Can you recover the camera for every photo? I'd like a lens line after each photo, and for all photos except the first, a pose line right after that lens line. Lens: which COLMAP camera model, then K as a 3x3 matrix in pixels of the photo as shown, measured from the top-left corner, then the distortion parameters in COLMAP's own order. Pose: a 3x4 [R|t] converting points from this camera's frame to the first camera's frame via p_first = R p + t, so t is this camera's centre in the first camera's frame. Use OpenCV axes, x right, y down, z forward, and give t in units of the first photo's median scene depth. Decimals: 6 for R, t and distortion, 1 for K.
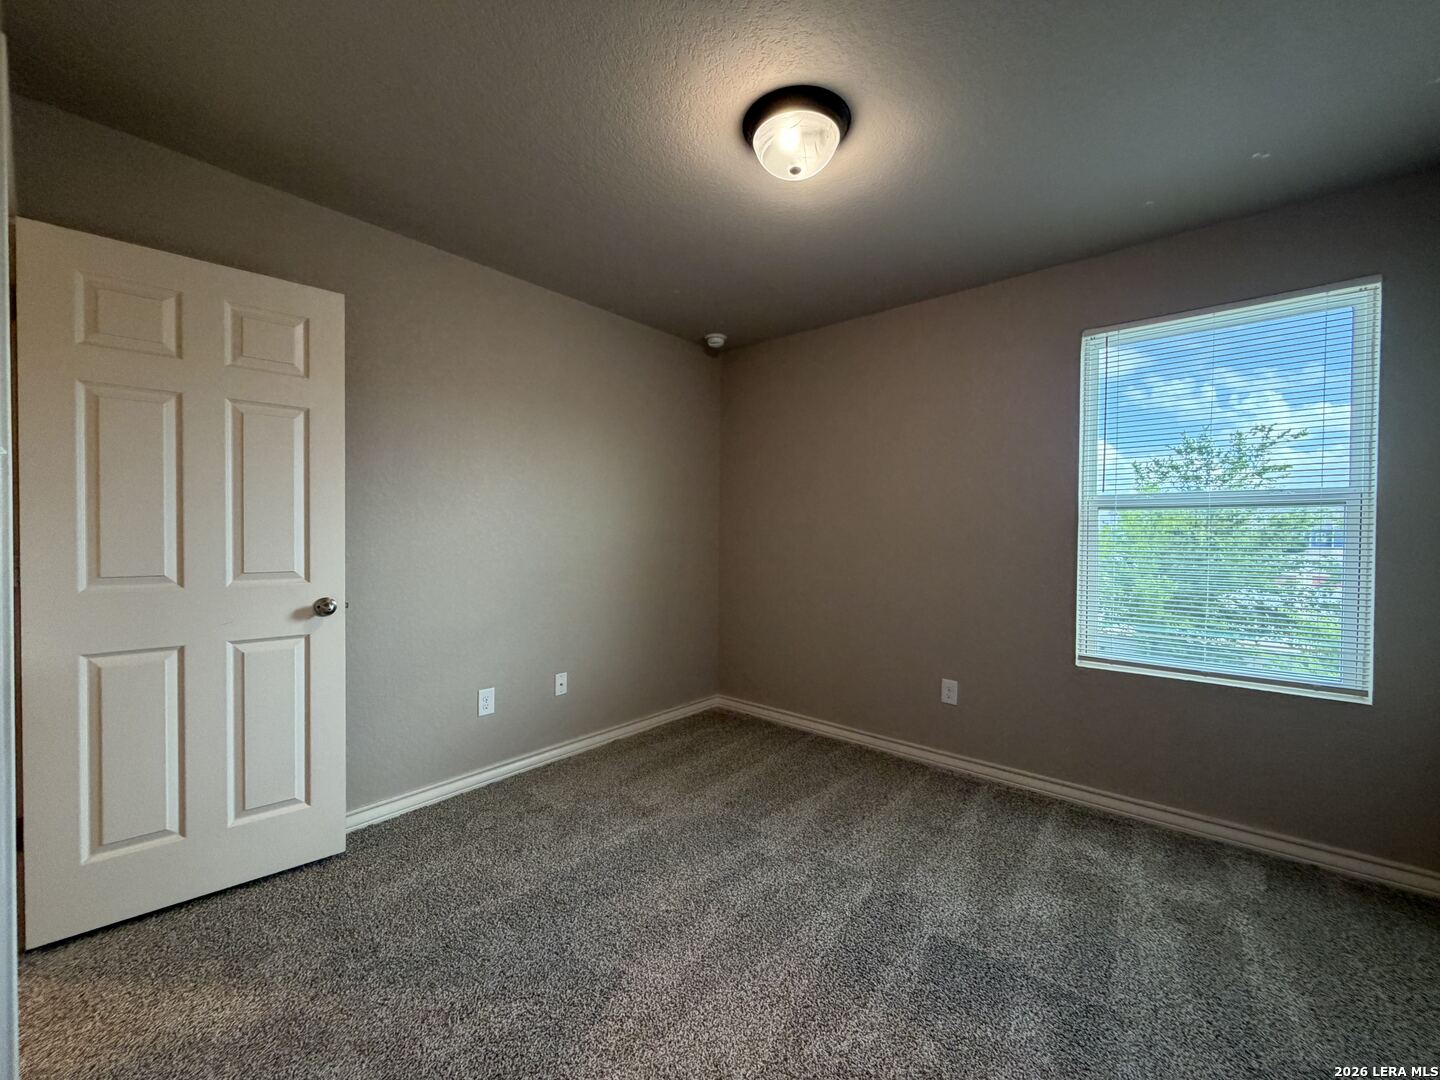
lens RADIAL K [[574.7, 0, 710.8], [0, 574.7, 539.6], [0, 0, 1]] dist [-0.001175, 0.000588]
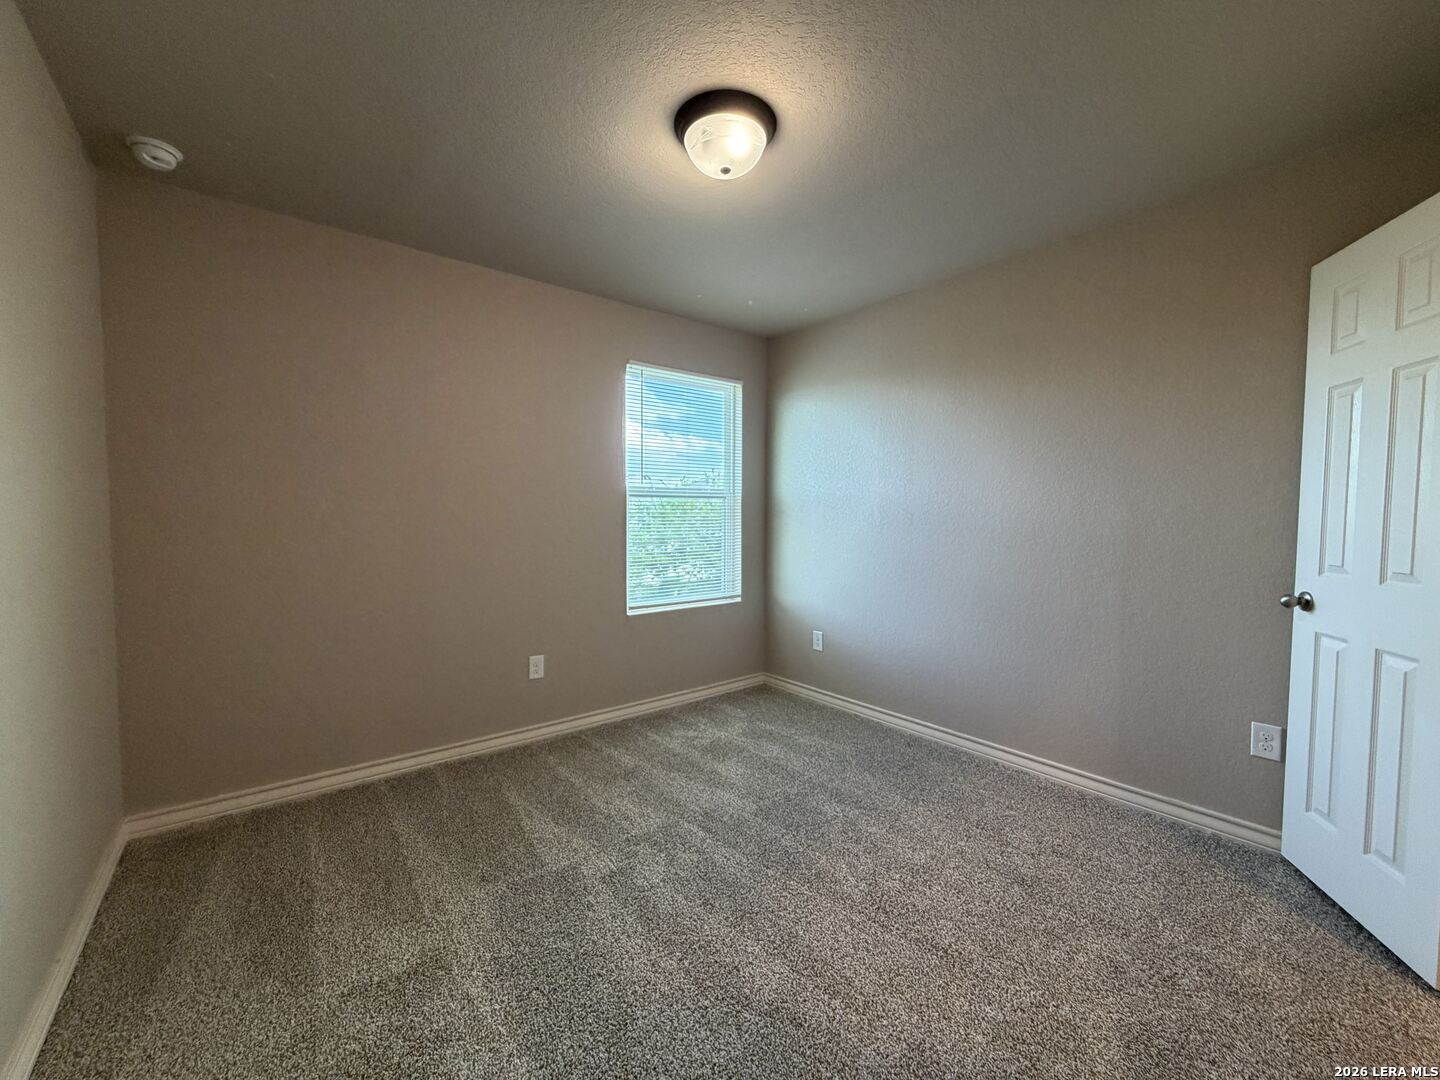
lens RADIAL K [[574.7, 0, 729.9], [0, 574.7, 536.6], [0, 0, 1]] dist [-0.001175, 0.000588]
pose [[0.176717, -0.044292, 0.983265, -0.663245], [0.009323, 0.999017, 0.043326, -0.016336], [-0.984217, 0.001511, 0.176957, 0.583339]]
